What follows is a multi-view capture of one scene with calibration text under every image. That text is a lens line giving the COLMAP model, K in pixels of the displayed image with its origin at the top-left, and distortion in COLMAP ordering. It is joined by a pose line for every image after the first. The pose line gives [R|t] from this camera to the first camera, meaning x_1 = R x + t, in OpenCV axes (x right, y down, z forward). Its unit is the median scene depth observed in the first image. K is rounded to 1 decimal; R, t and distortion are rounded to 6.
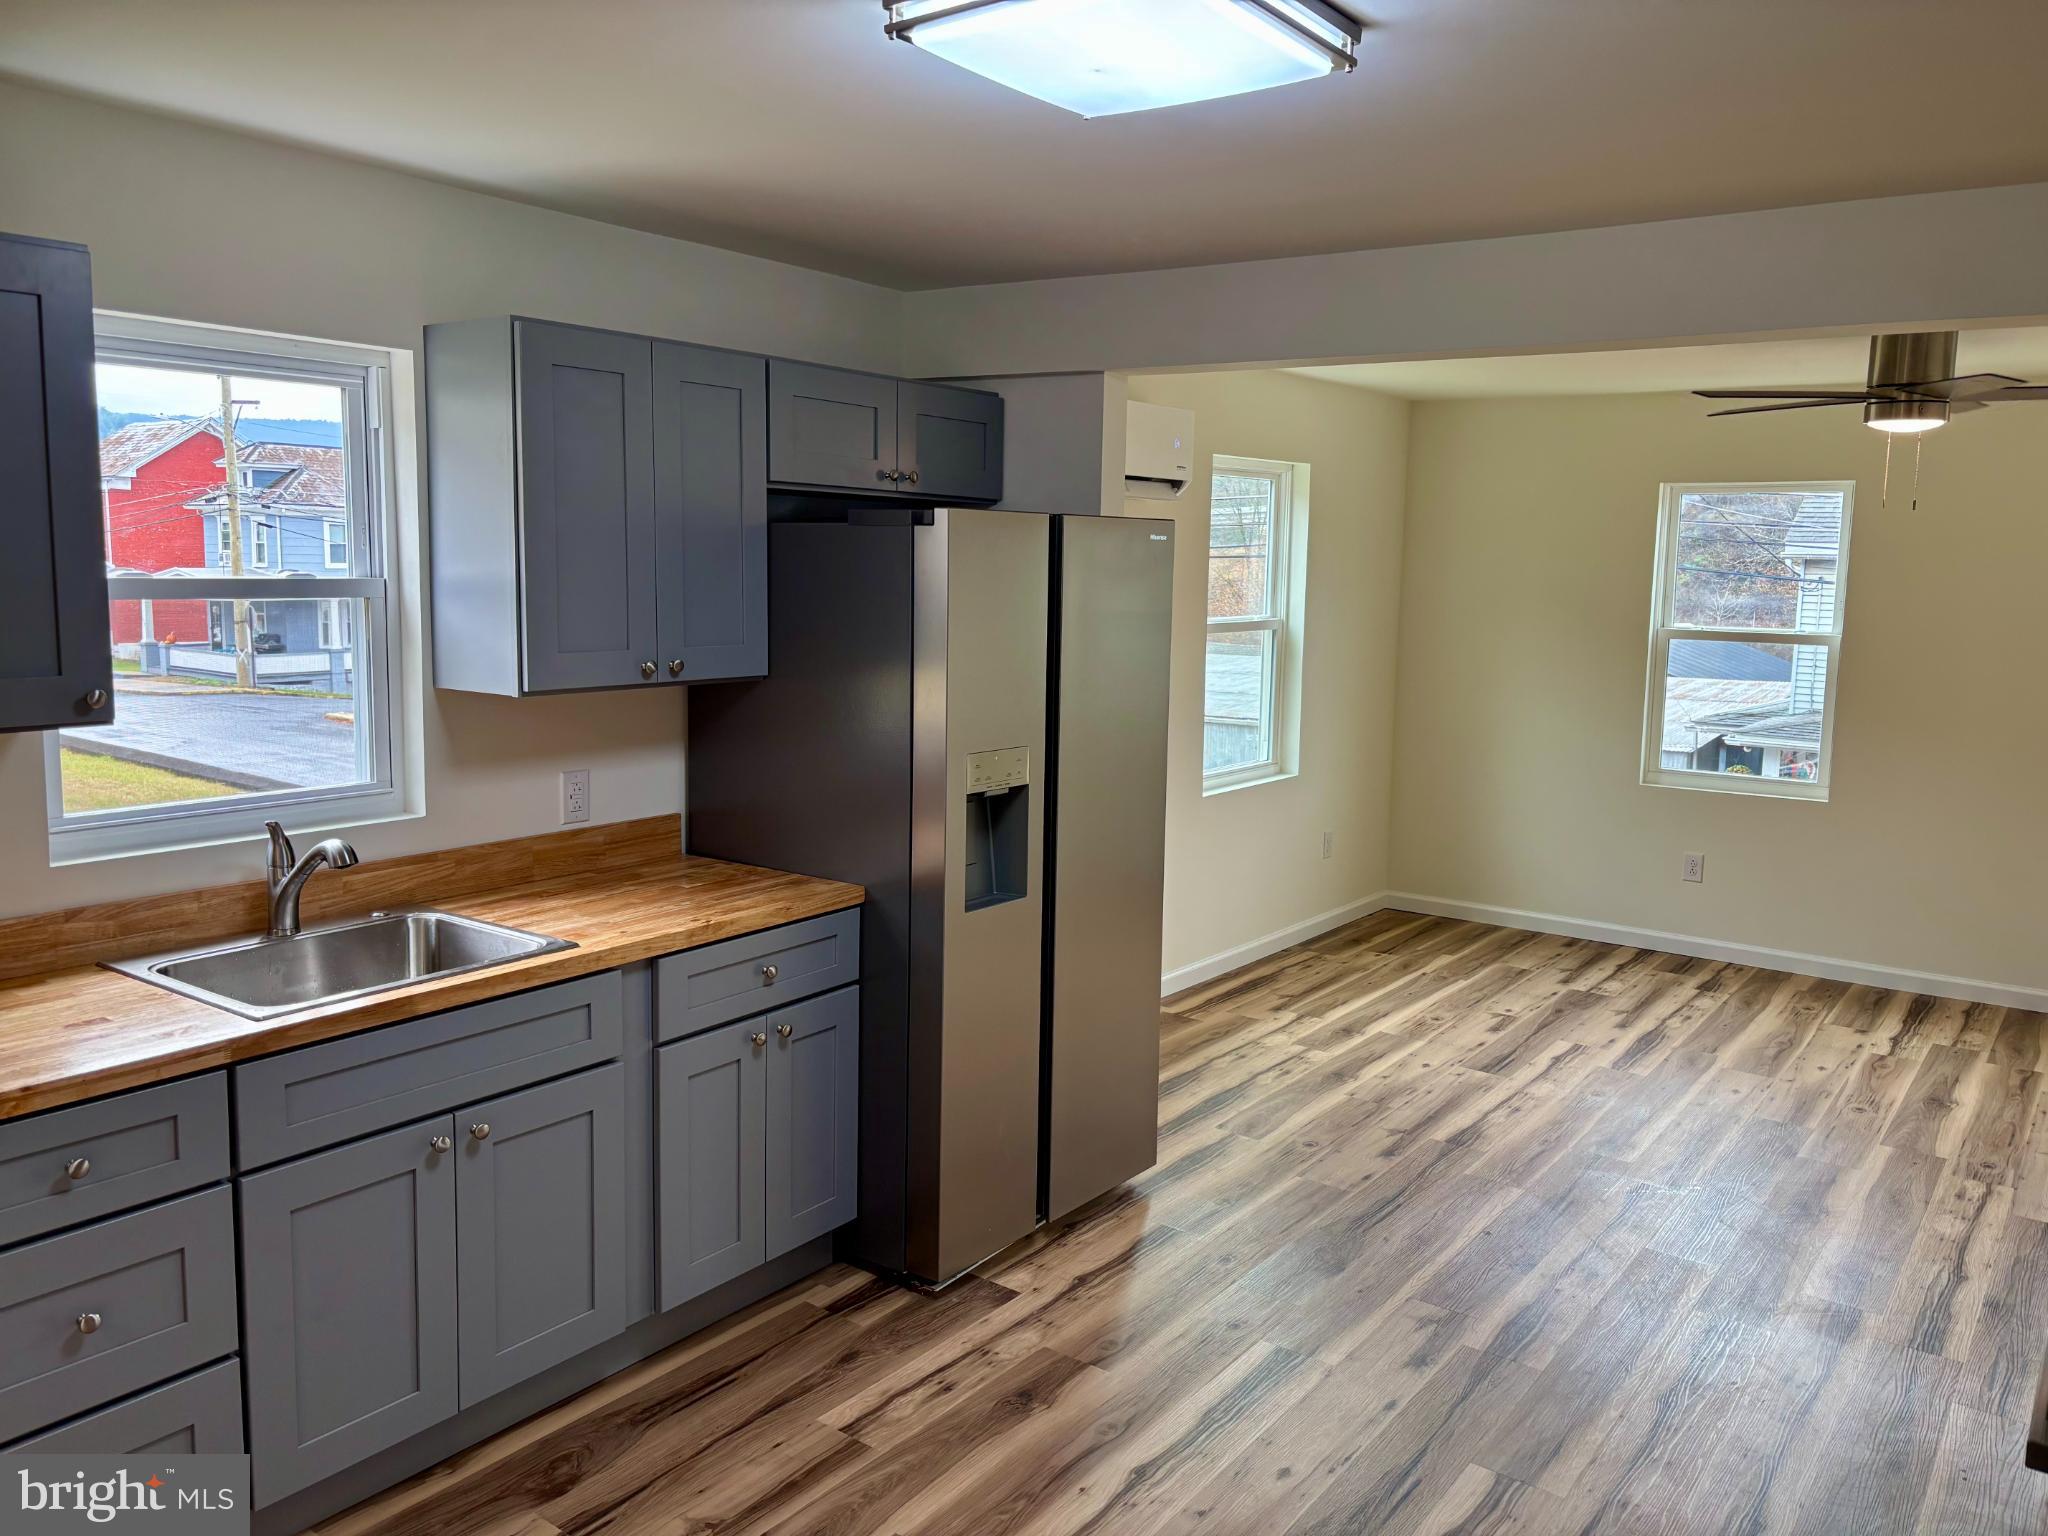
lens RADIAL K [[1537.3, 0, 1024.0], [0, 1537.3, 768.0], [0, 0, 1]] dist [0.038614, 0.001443]
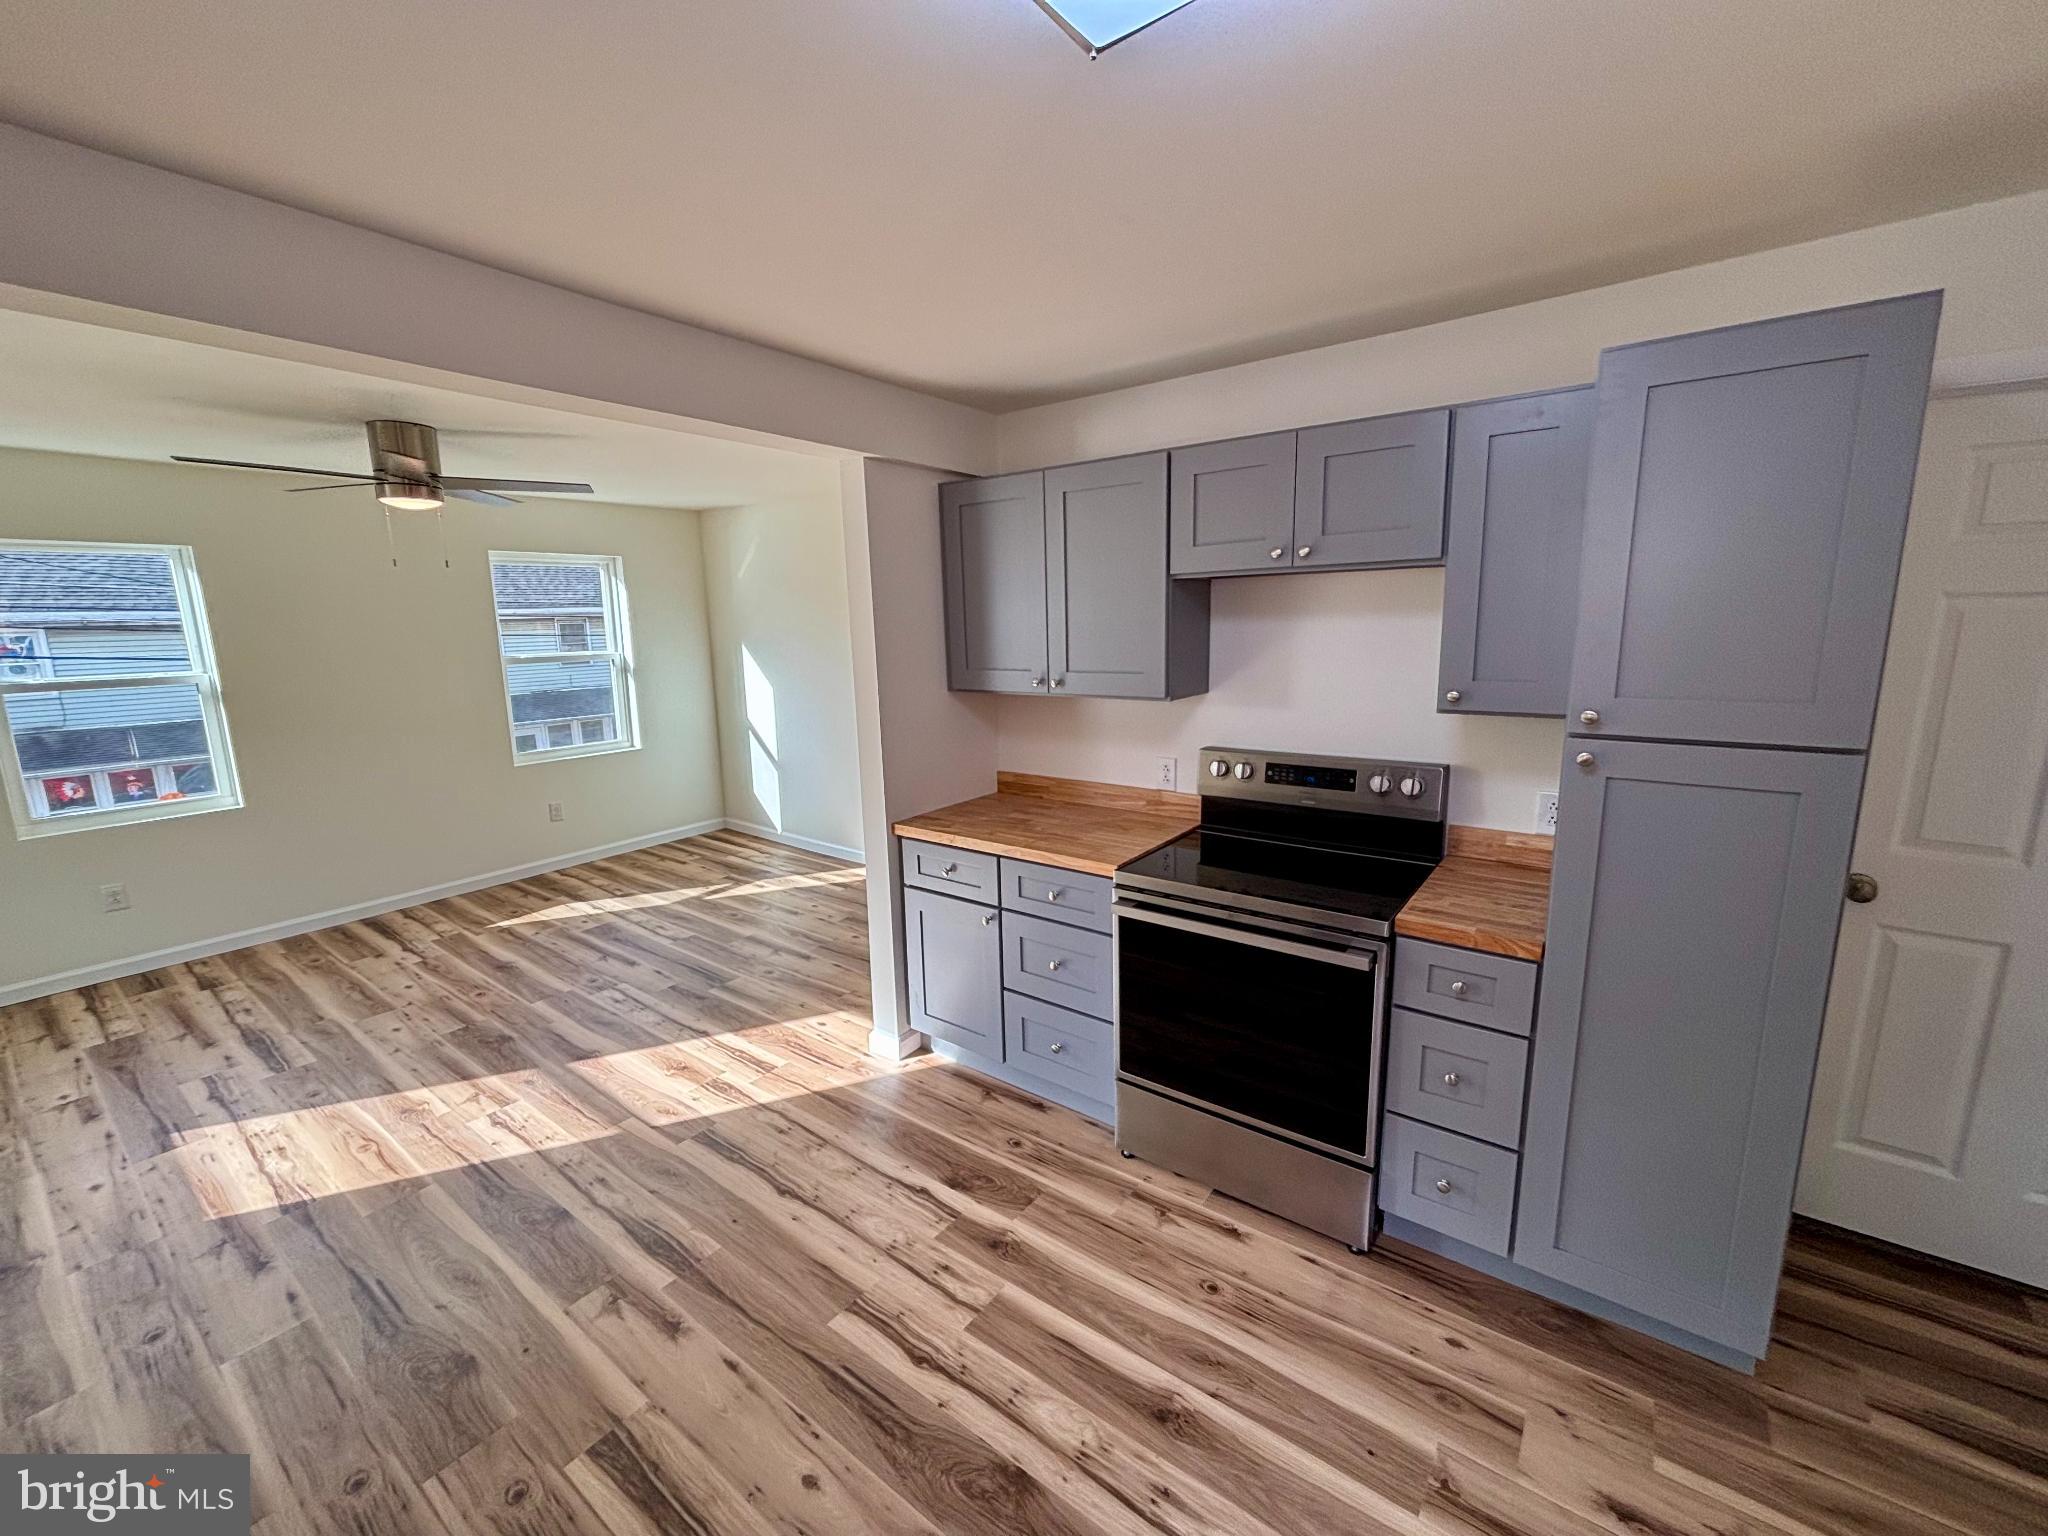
lens RADIAL K [[830.8, 0, 1024.0], [0, 830.8, 768.0], [0, 0, 1]] dist [0.000463, 0.000082]
pose [[0.006953, -0.201096, 0.979547, -0.246862], [0.155646, 0.967849, 0.197590, -0.082198], [-0.987788, 0.151089, 0.038029, 0.680144]]
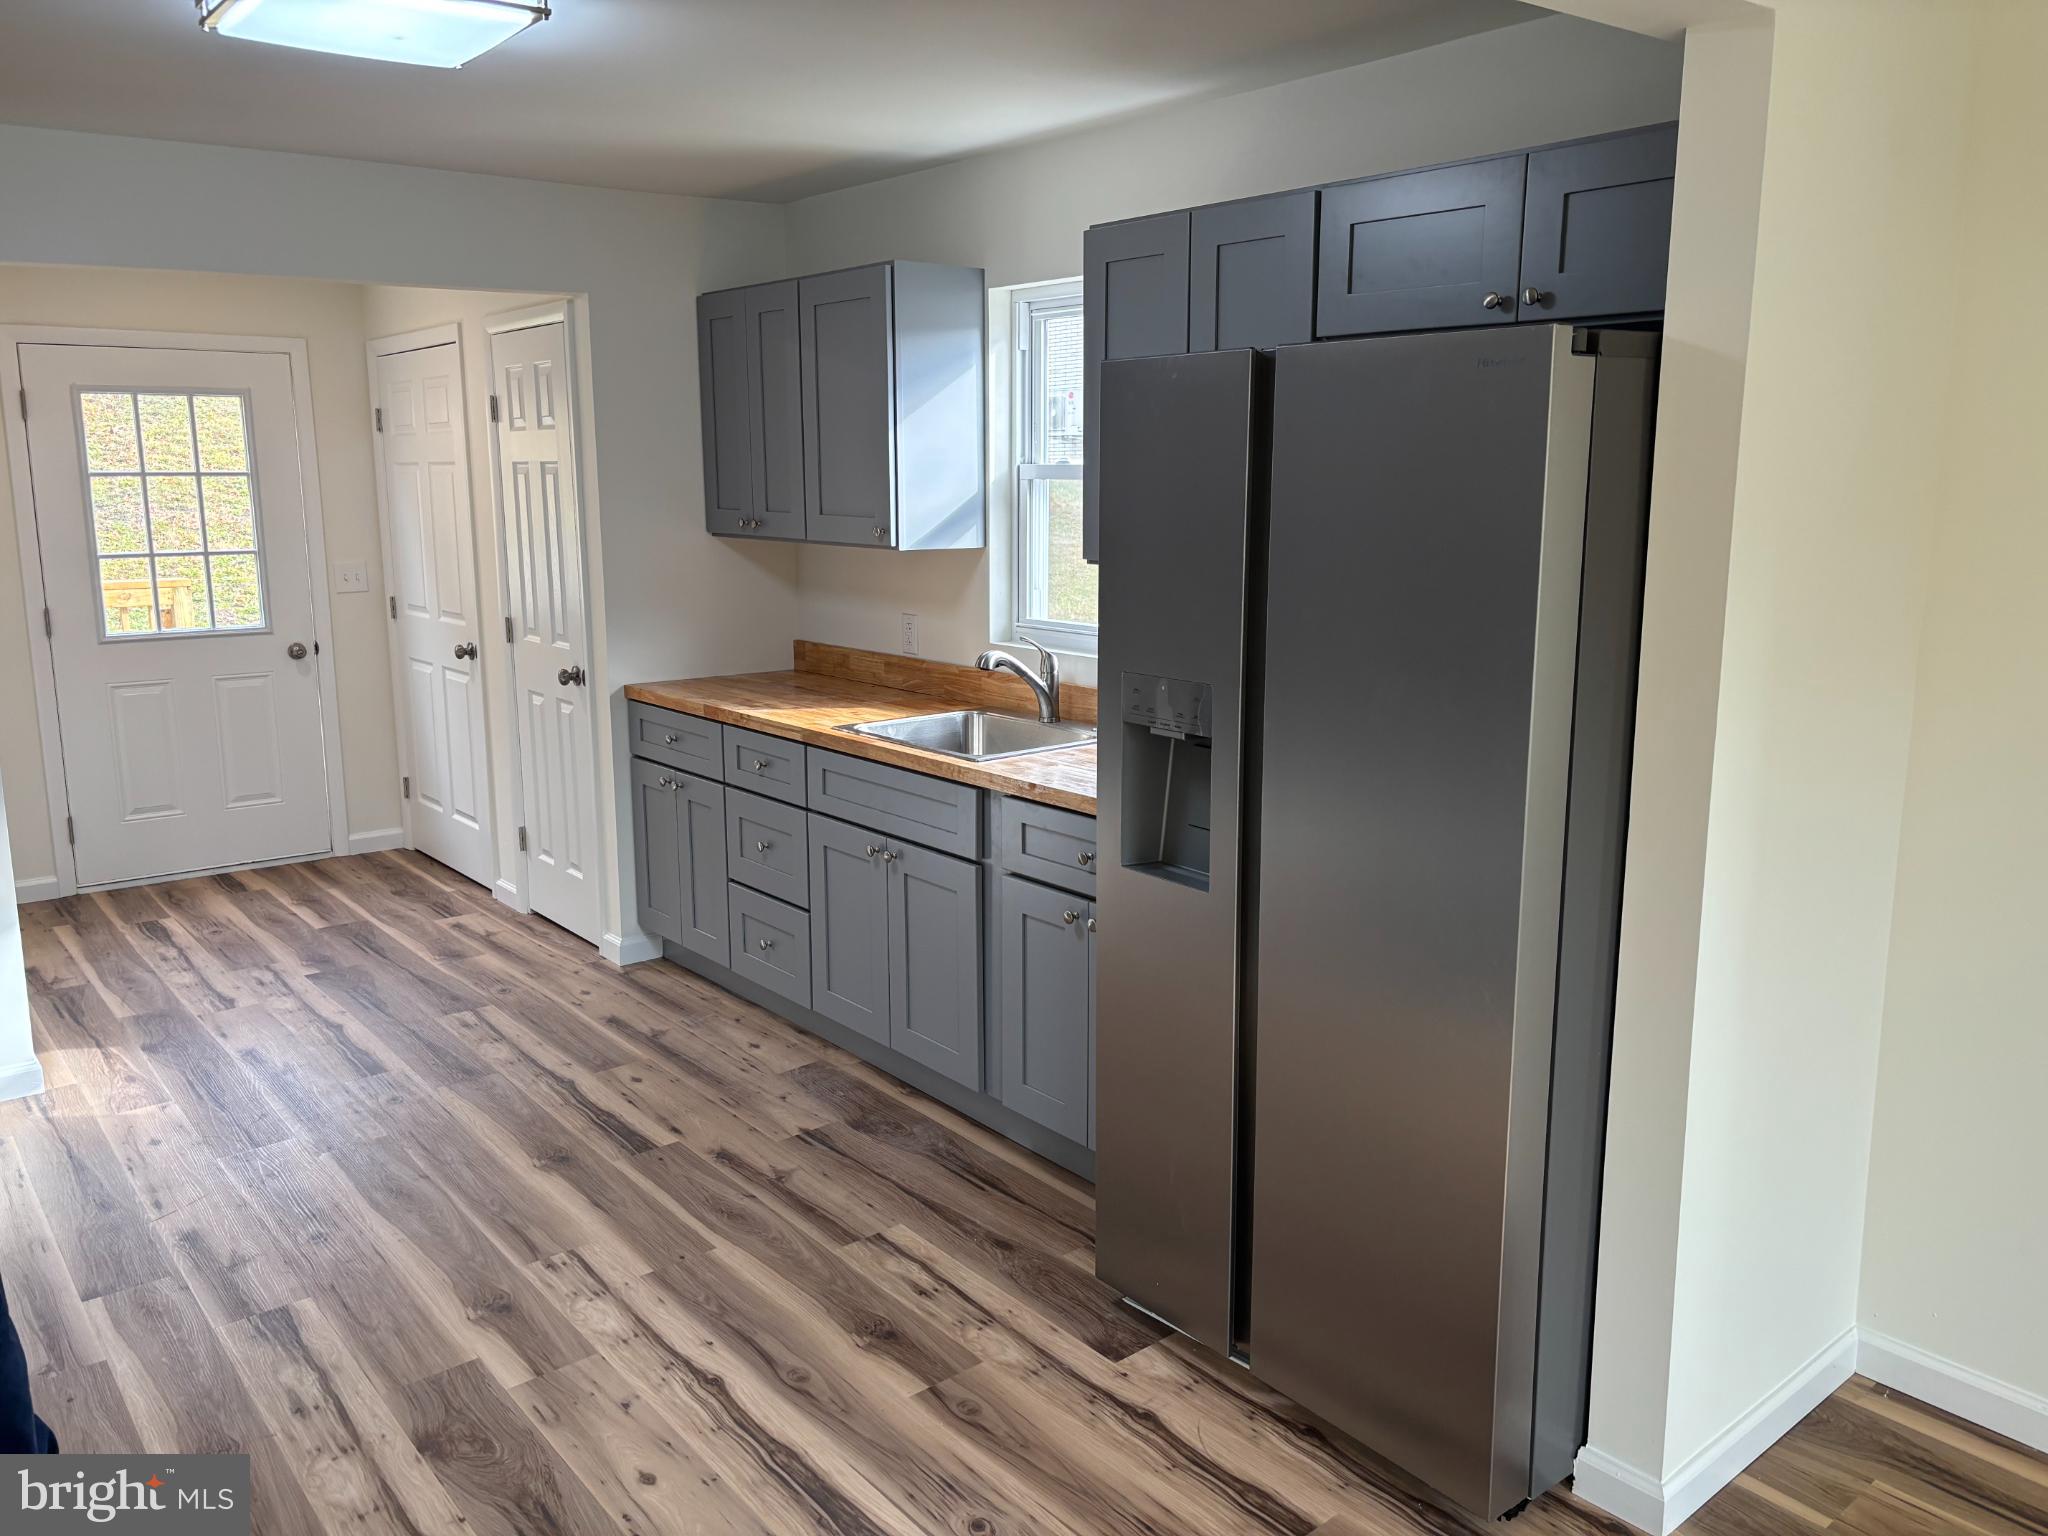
lens RADIAL K [[1573.6, 0, 1020.8], [0, 1573.6, 729.3], [0, 0, 1]] dist [-0.005614, -0.001116]
pose [[-0.247377, 0.152487, -0.956845, 0.798649], [-0.122654, 0.974666, 0.187037, -0.131057], [0.961125, 0.163630, -0.222407, 1.181244]]
